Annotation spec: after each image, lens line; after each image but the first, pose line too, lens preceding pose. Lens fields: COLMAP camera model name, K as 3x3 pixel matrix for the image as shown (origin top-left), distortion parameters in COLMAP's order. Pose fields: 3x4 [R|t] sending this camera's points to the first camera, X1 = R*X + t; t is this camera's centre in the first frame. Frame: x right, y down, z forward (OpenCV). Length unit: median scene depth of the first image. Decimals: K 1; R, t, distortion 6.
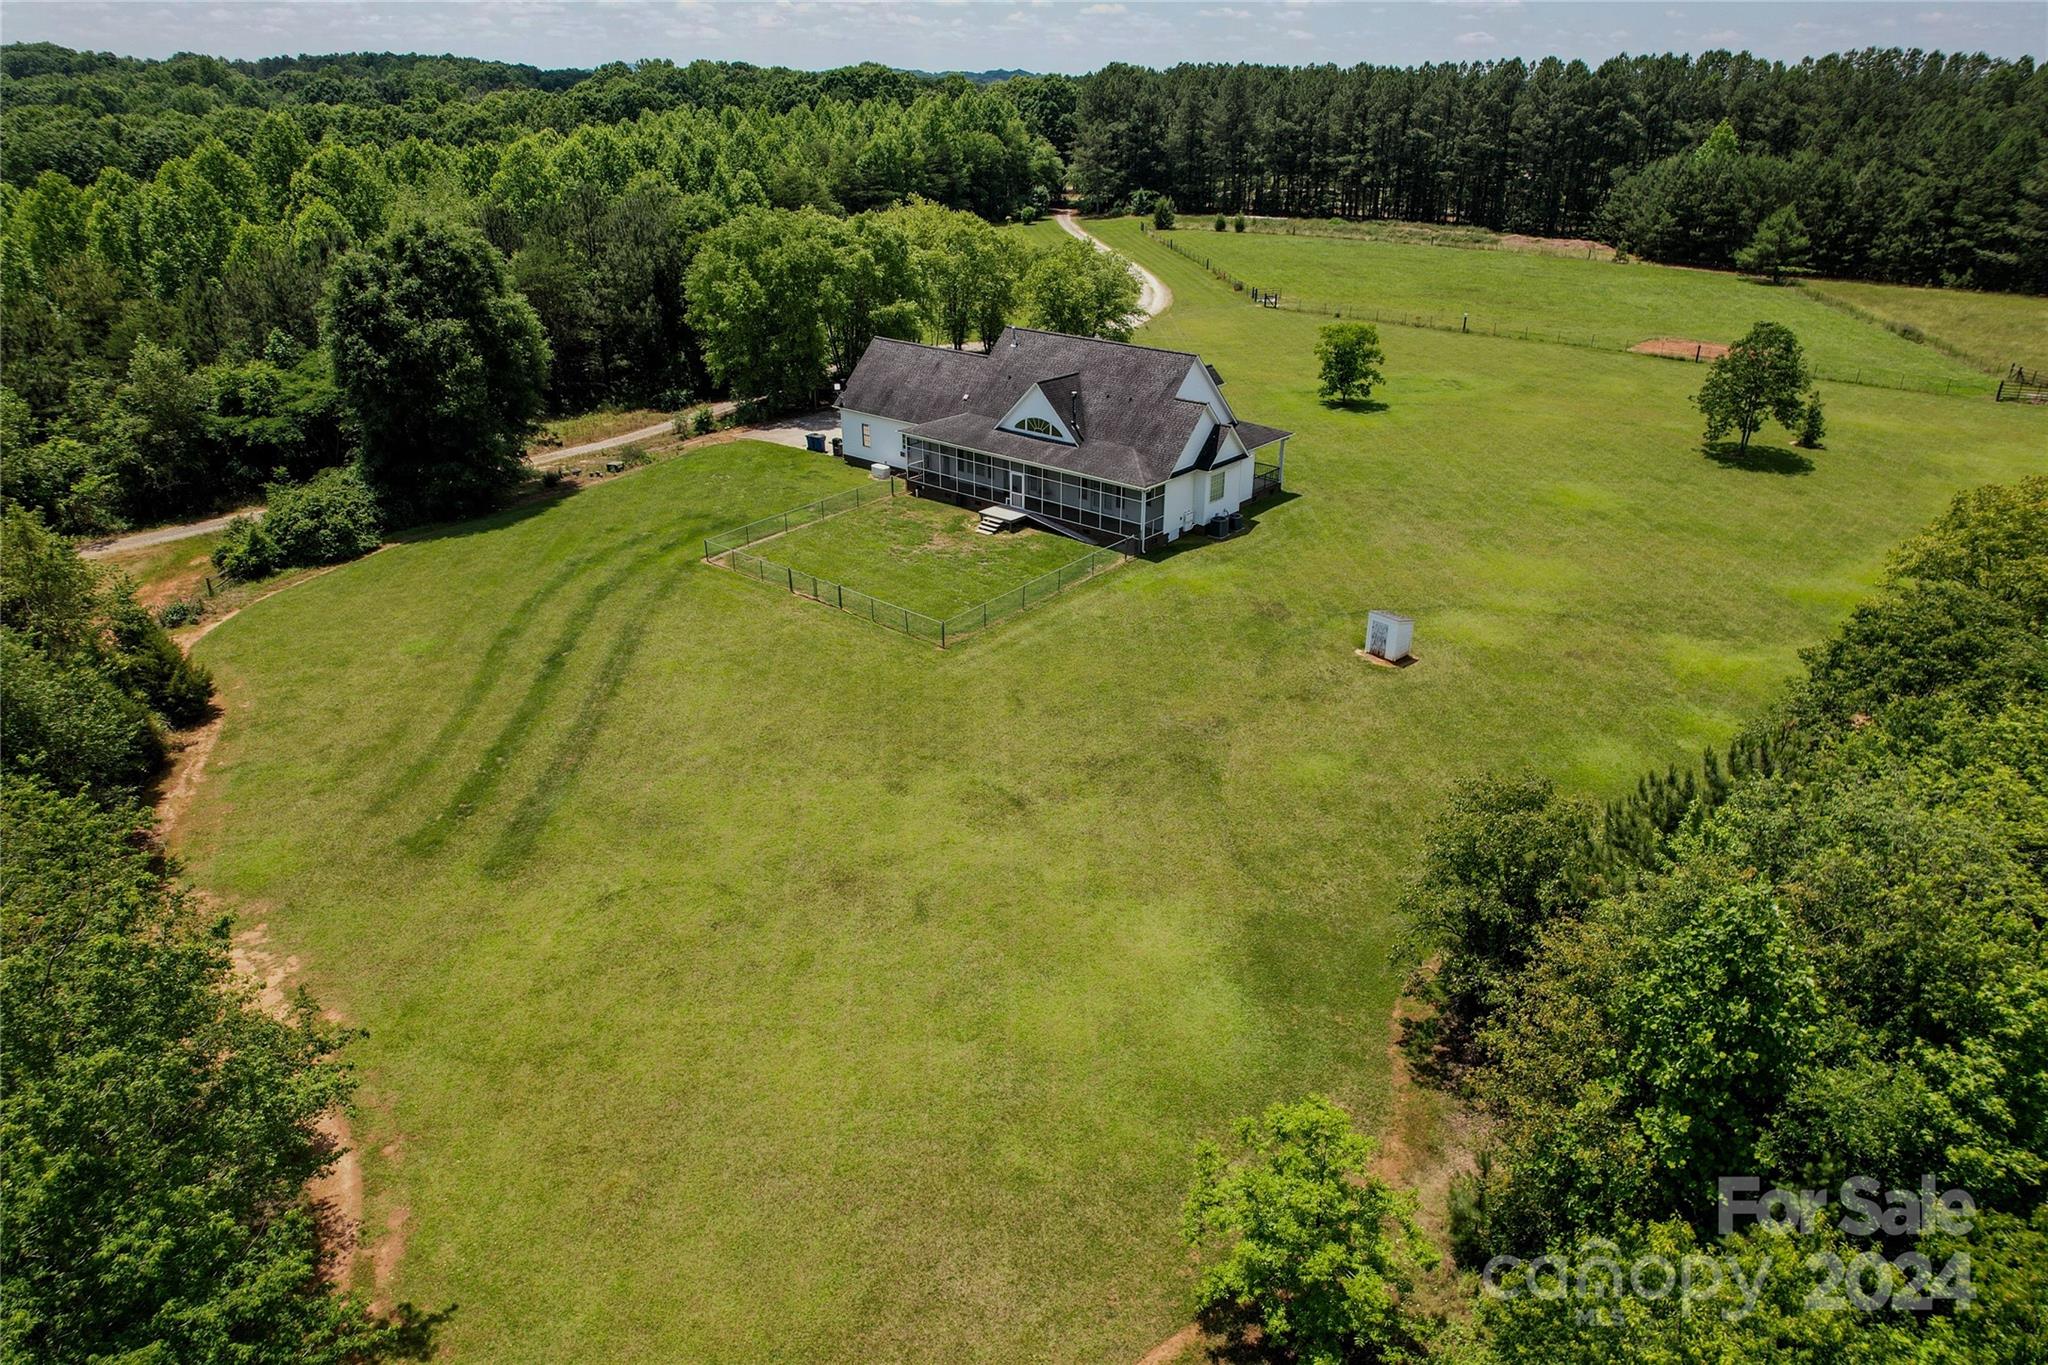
lens RADIAL K [[1304.7, 0, 1024.0], [0, 1304.7, 682.5], [0, 0, 1]] dist [-0.076330, 0.067686]
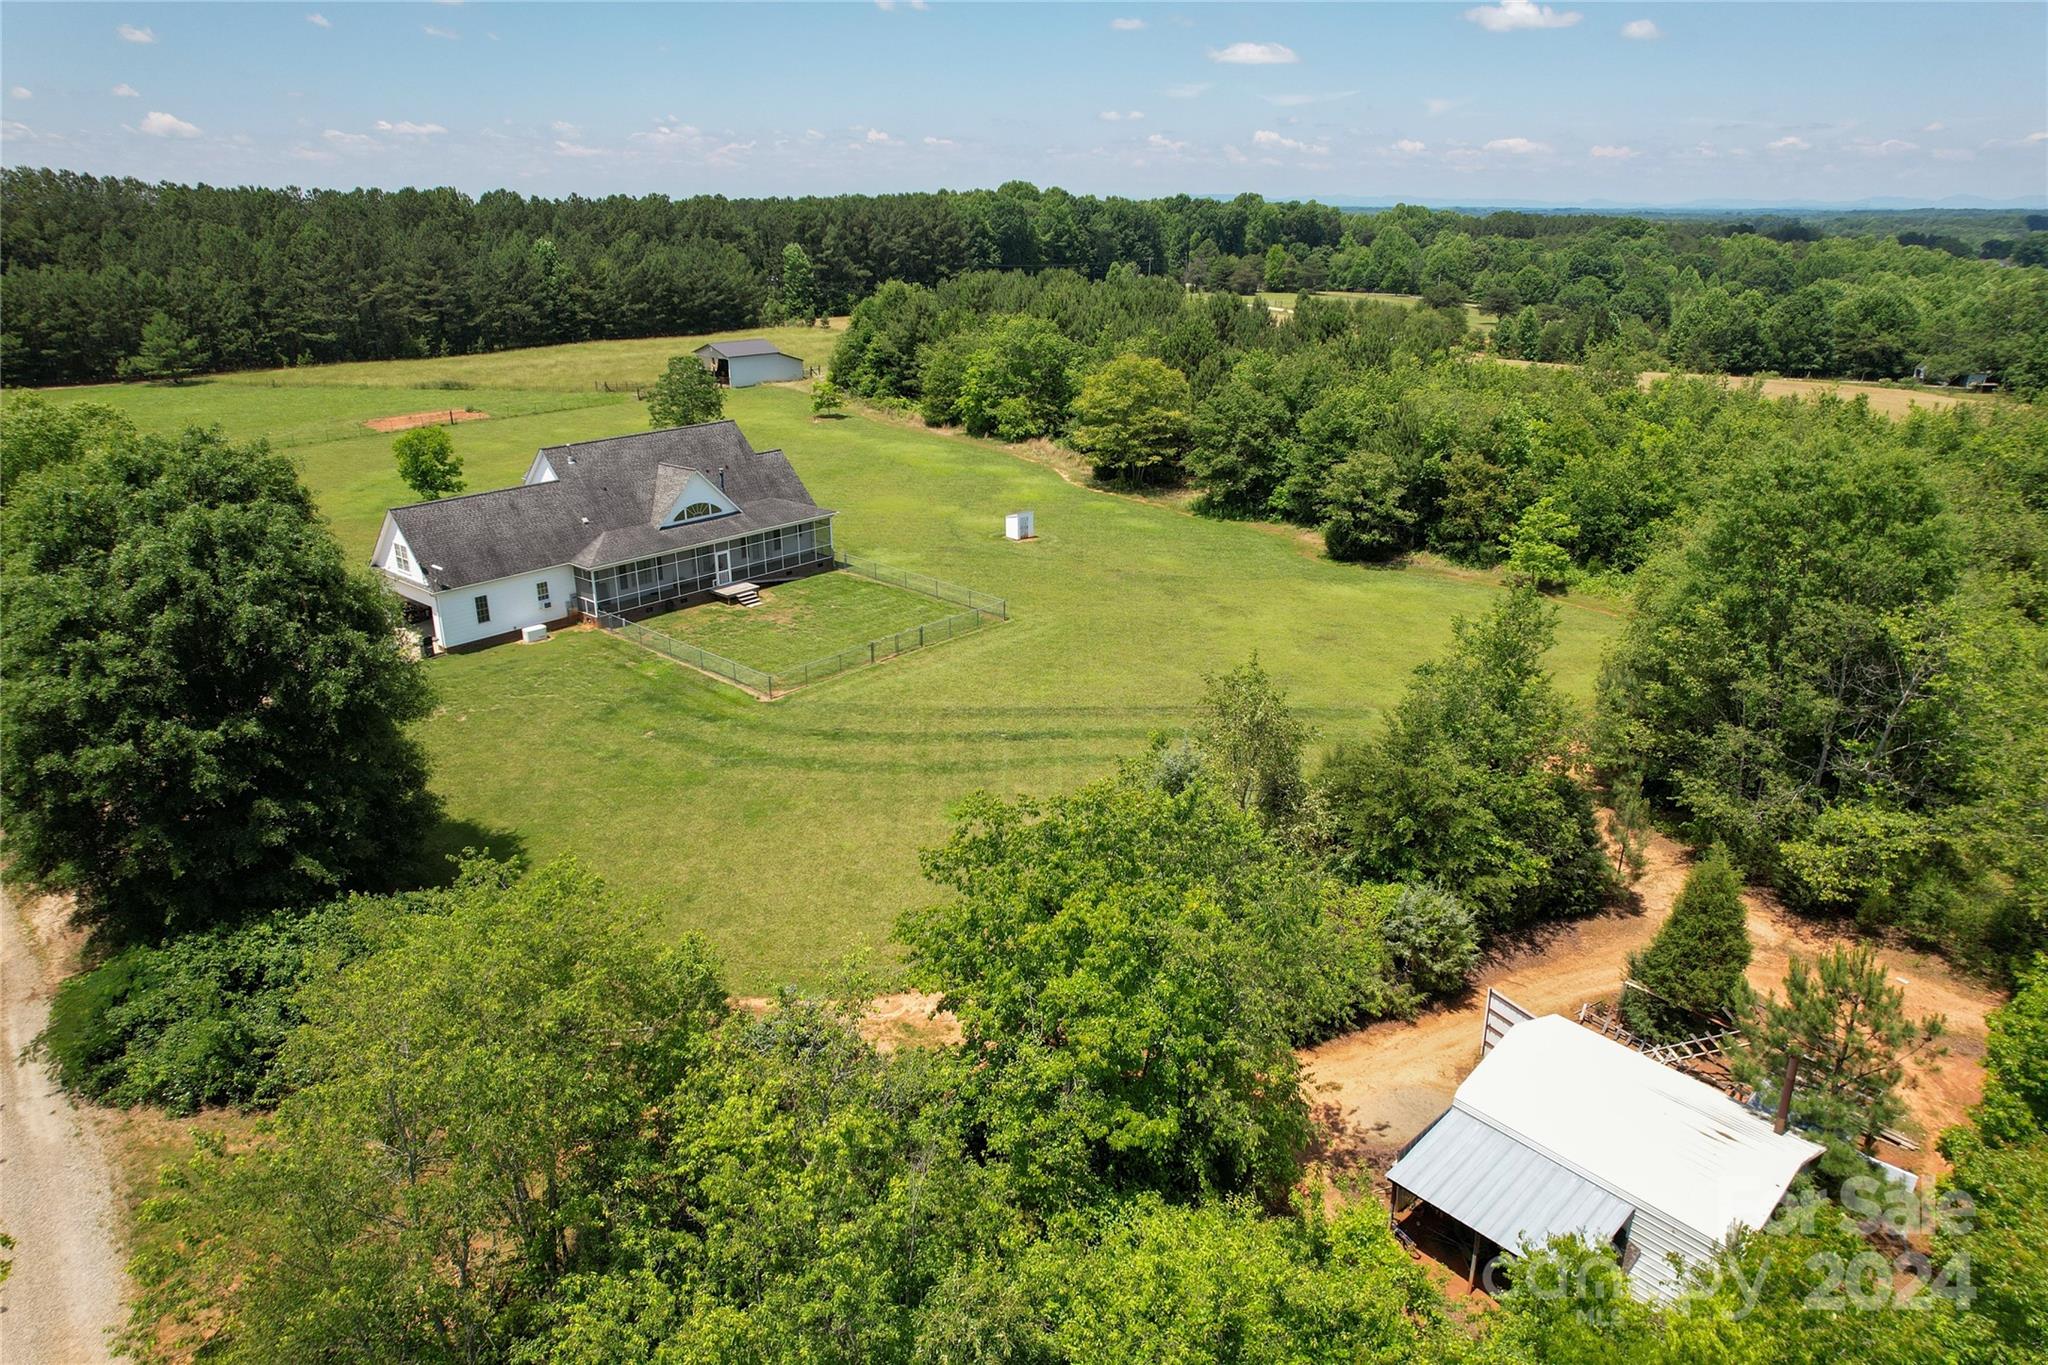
lens RADIAL K [[1304.7, 0, 1024.0], [0, 1304.7, 682.5], [0, 0, 1]] dist [-0.076330, 0.067686]
pose [[0.009080, -0.353225, 0.935494, -1.052116], [0.427685, 0.847018, 0.315667, -0.302424], [-0.903882, 0.397231, 0.158760, 0.644329]]
